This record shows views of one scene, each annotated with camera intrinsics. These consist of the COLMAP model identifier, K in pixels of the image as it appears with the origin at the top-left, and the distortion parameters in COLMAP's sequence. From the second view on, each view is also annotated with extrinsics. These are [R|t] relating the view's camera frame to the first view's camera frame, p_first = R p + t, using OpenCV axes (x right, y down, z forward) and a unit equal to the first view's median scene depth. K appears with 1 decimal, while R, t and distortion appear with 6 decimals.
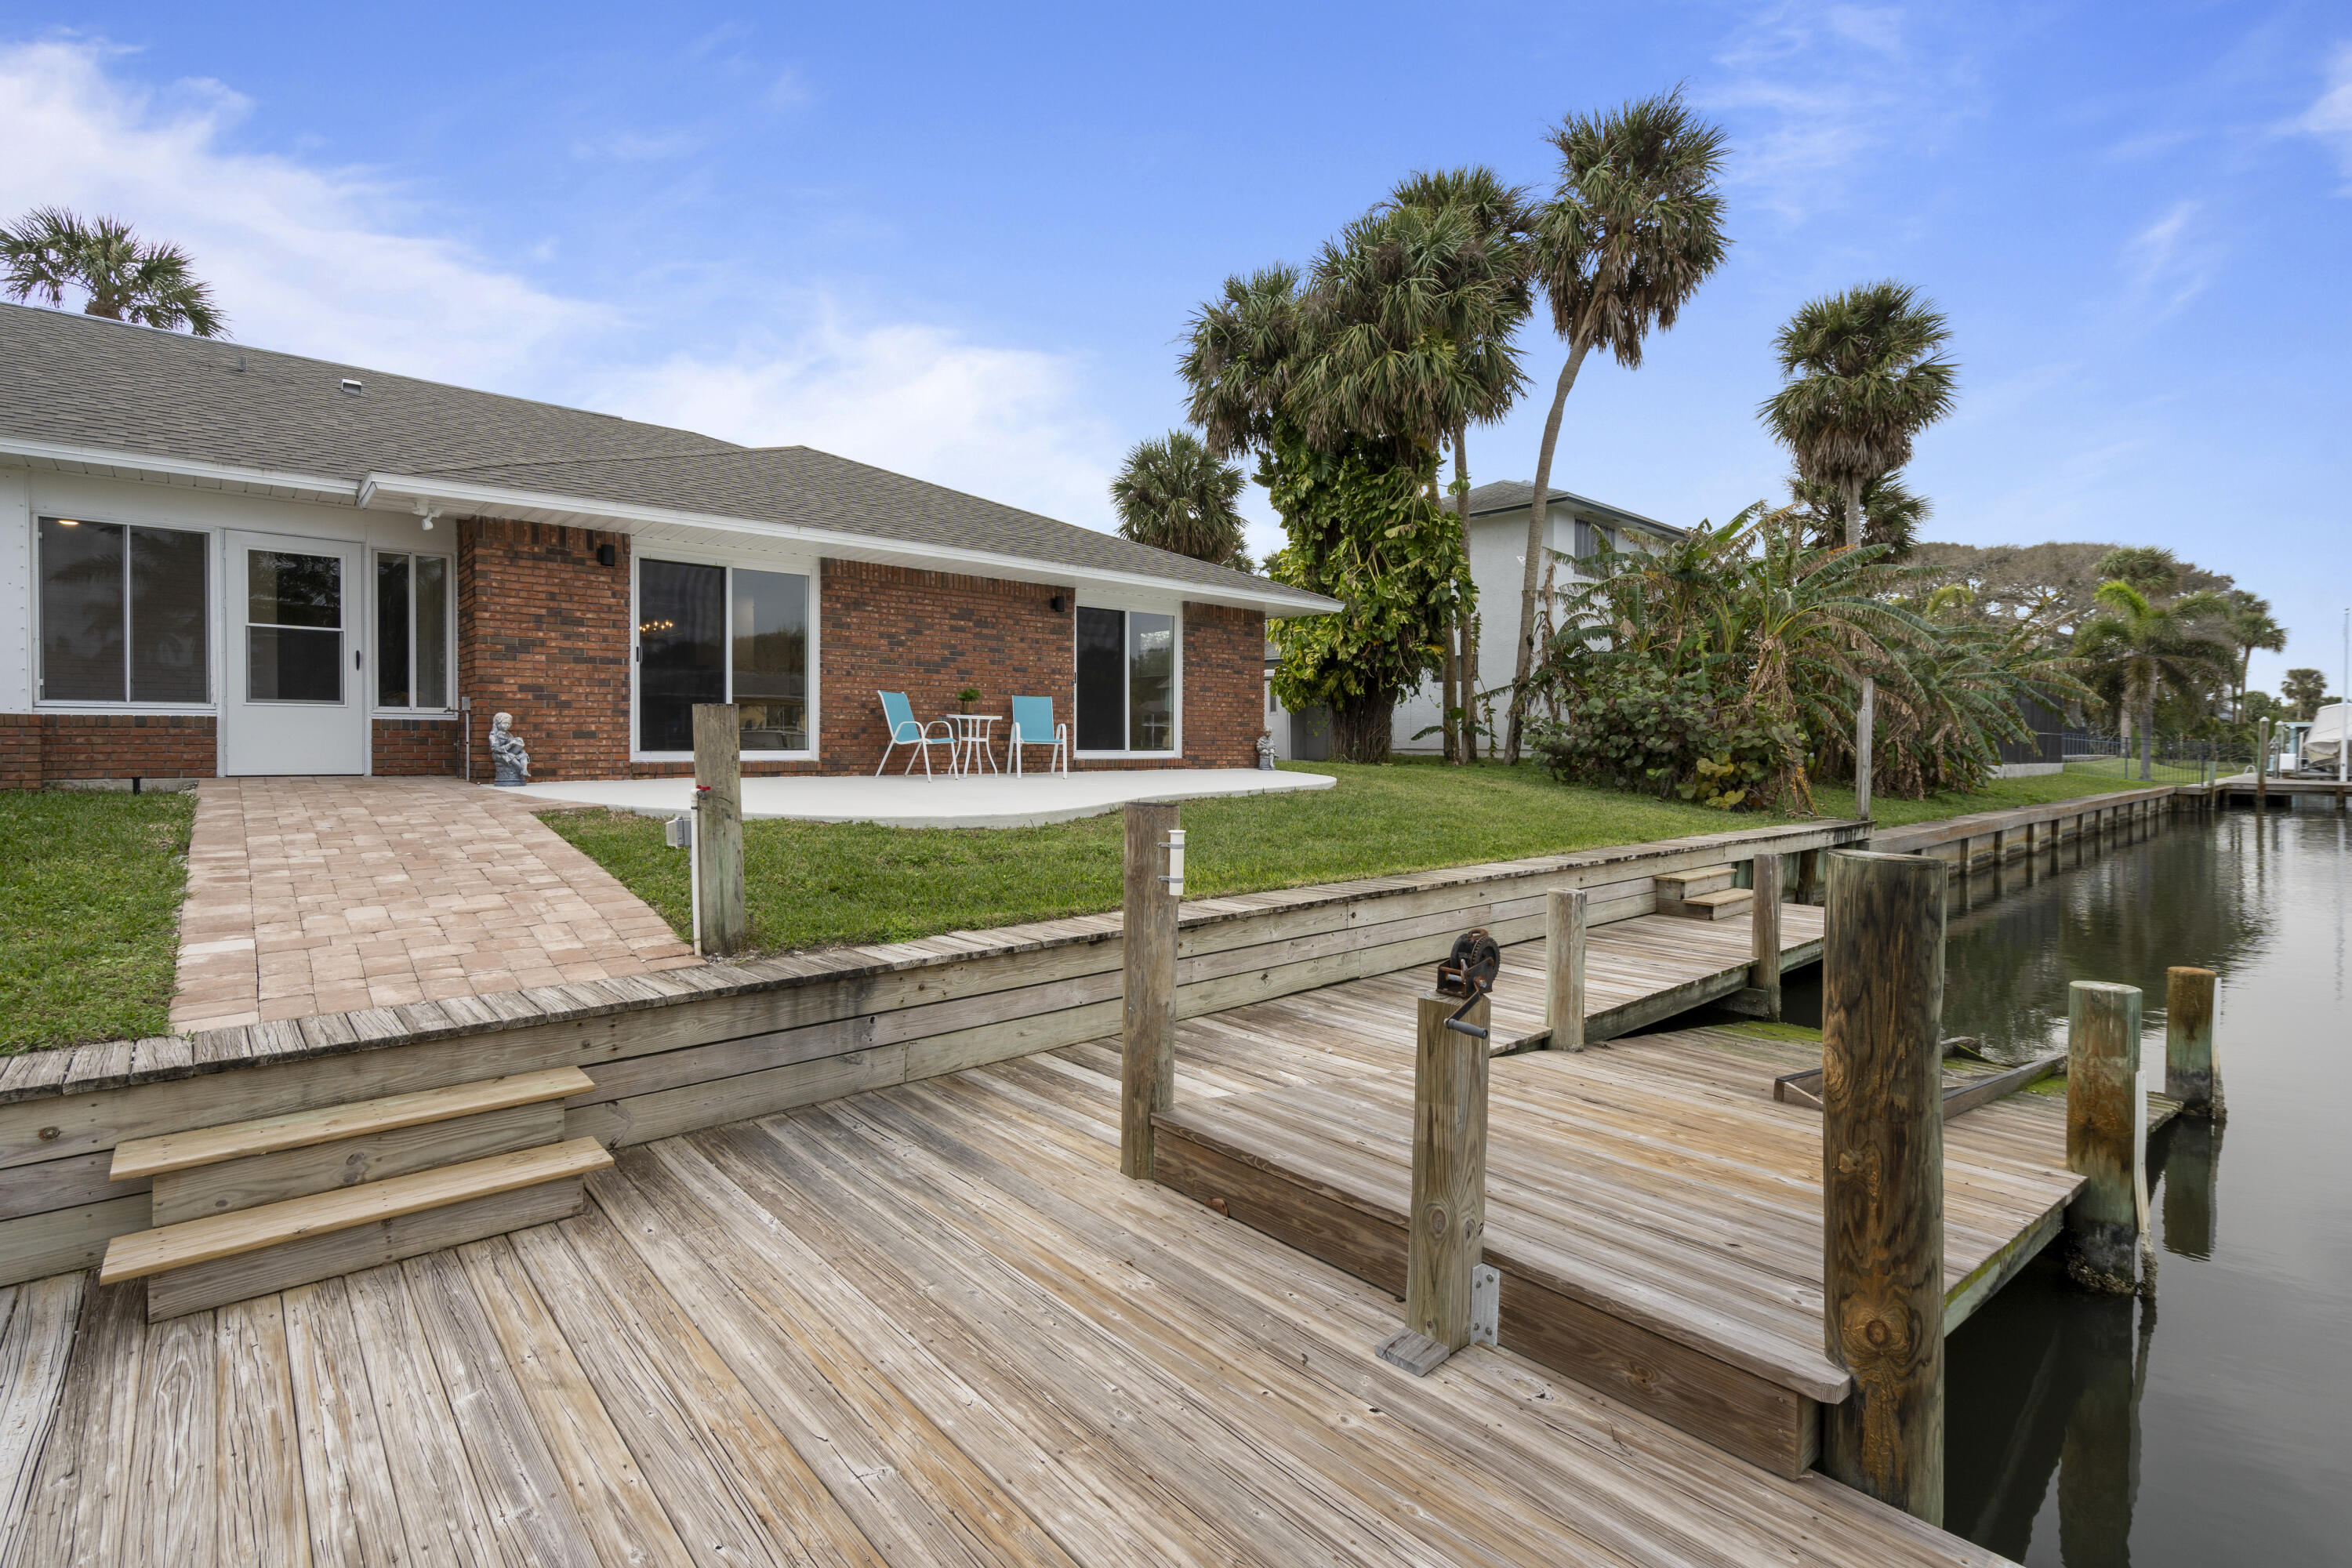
lens RADIAL K [[1078.3, 0, 1179.4], [0, 1078.3, 764.6], [0, 0, 1]] dist [-0.003036, 0.001560]
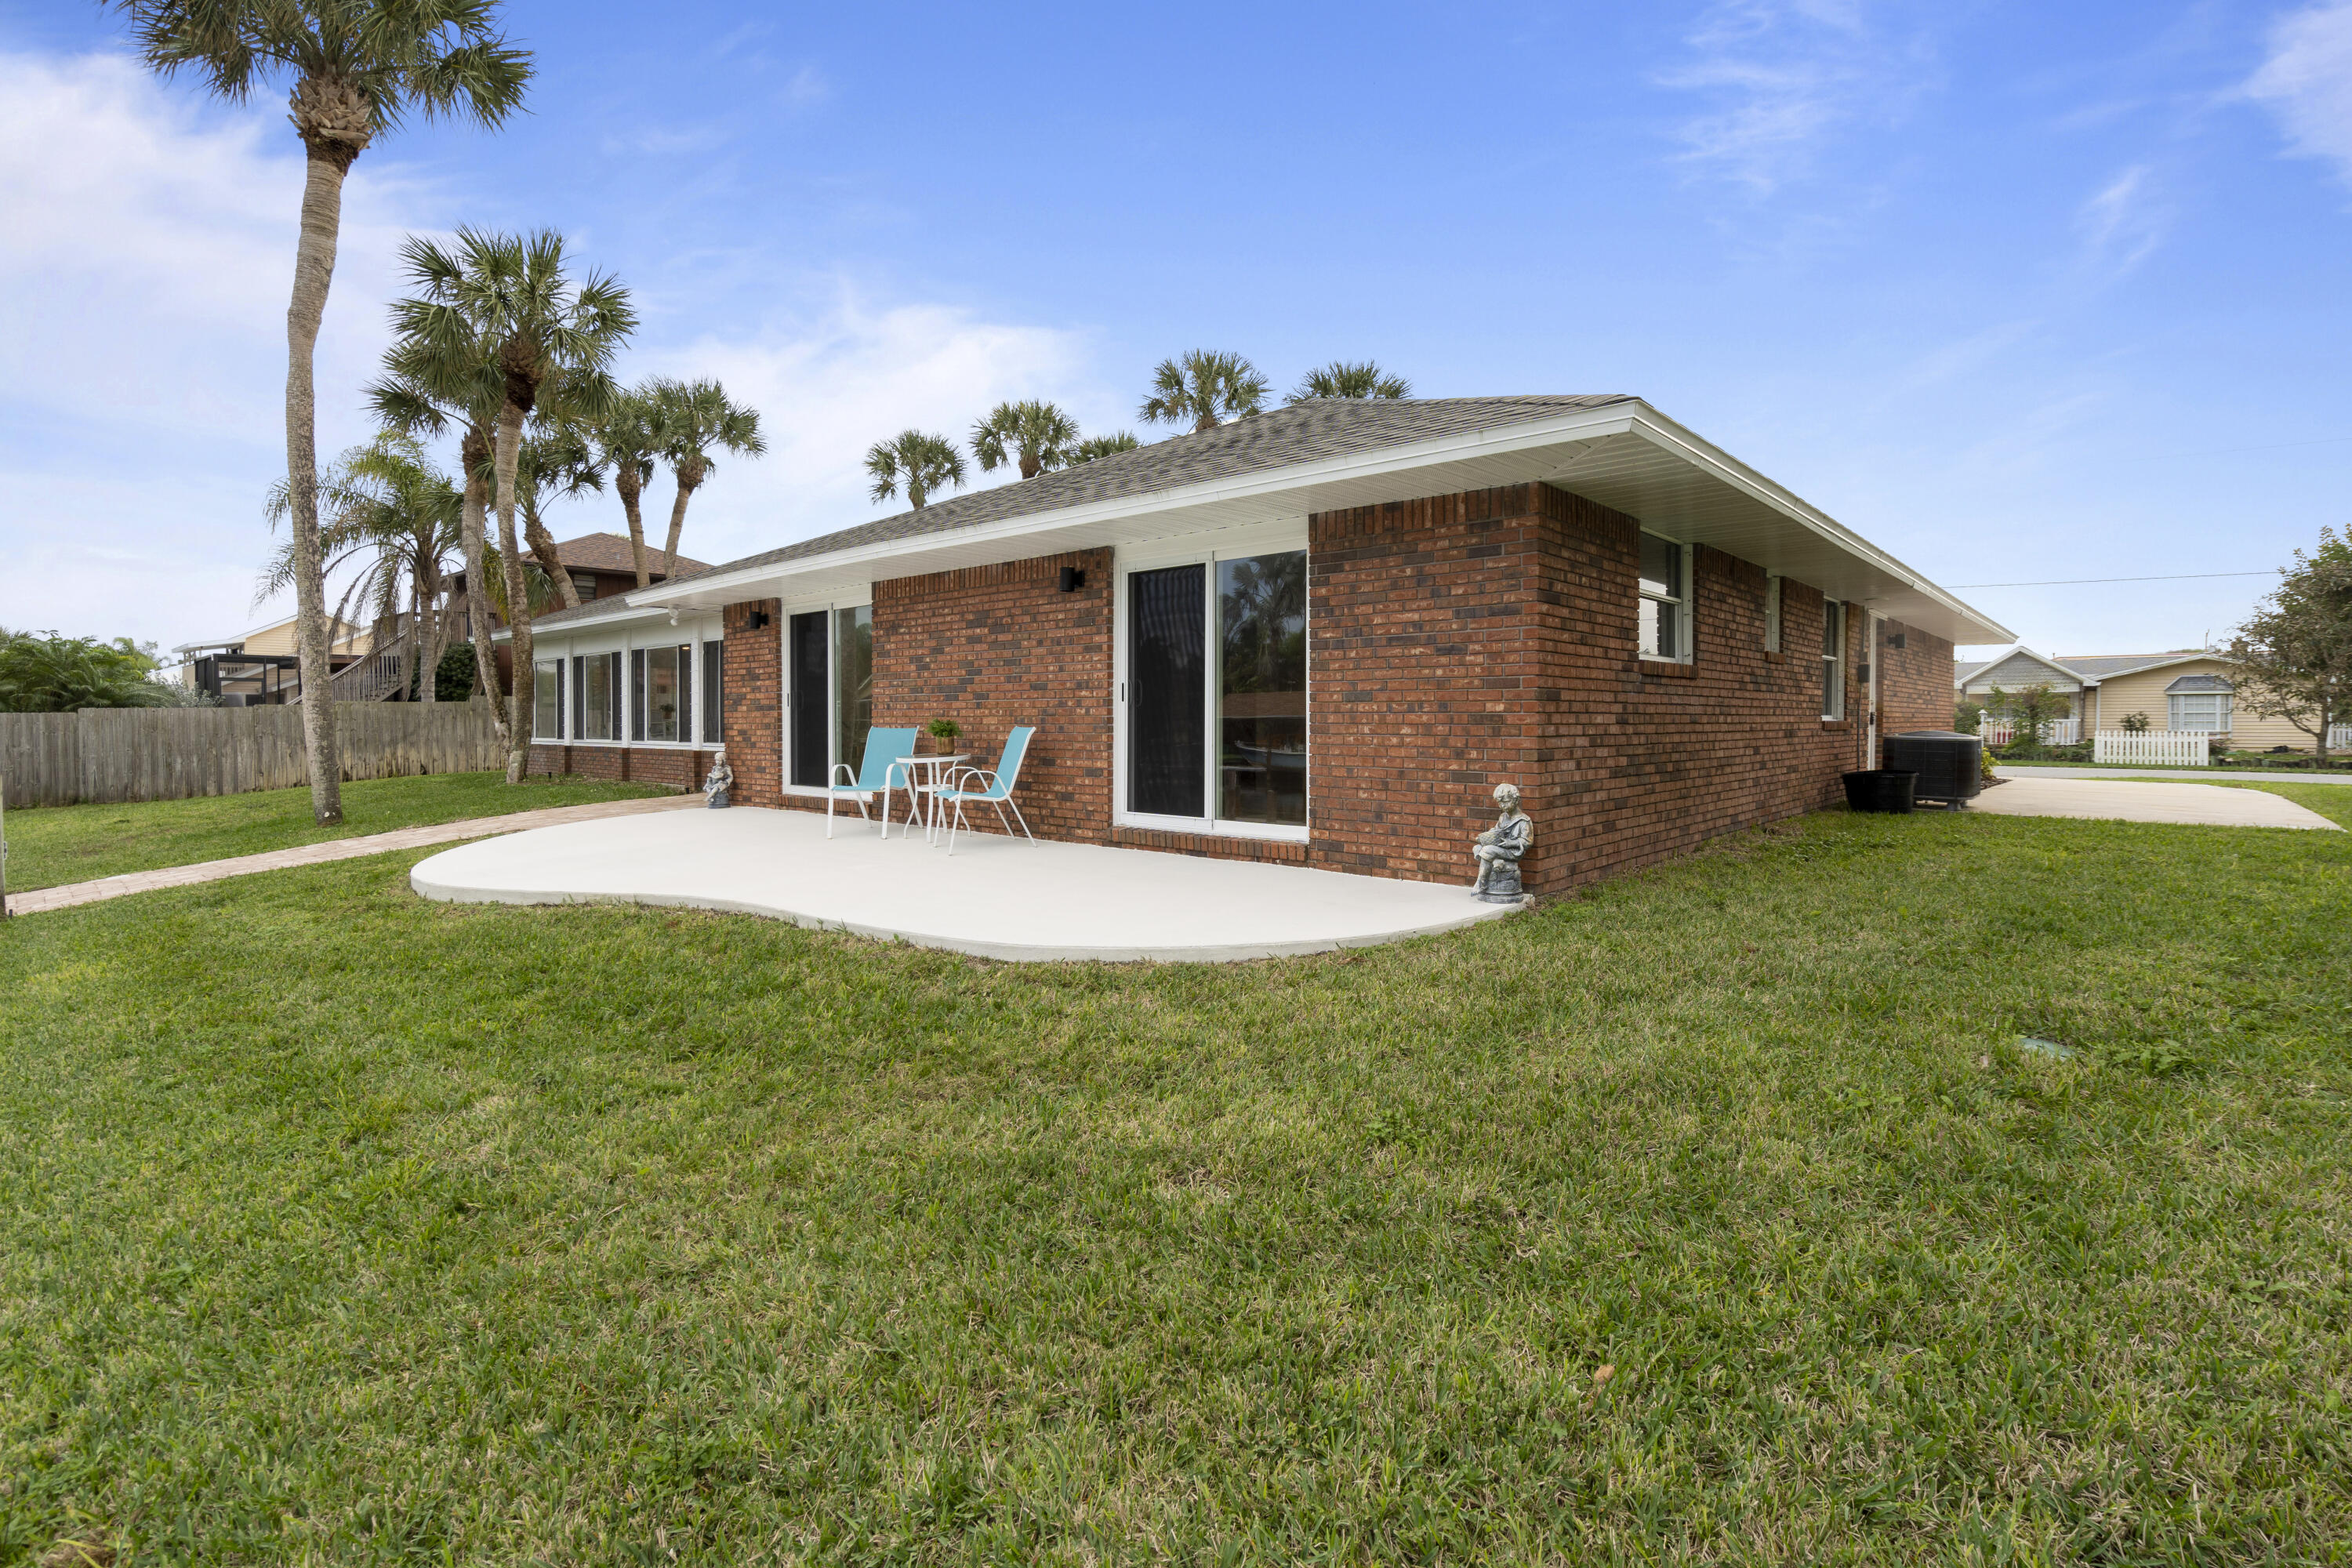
lens RADIAL K [[1101.6, 0, 1206.4], [0, 1101.6, 736.4], [0, 0, 1]] dist [0.000927, 0.000639]
pose [[0.101114, 0.010595, -0.994818, 0.808398], [-0.021359, 0.999736, 0.008476, -0.095315], [0.994646, 0.020391, 0.101313, 1.517561]]
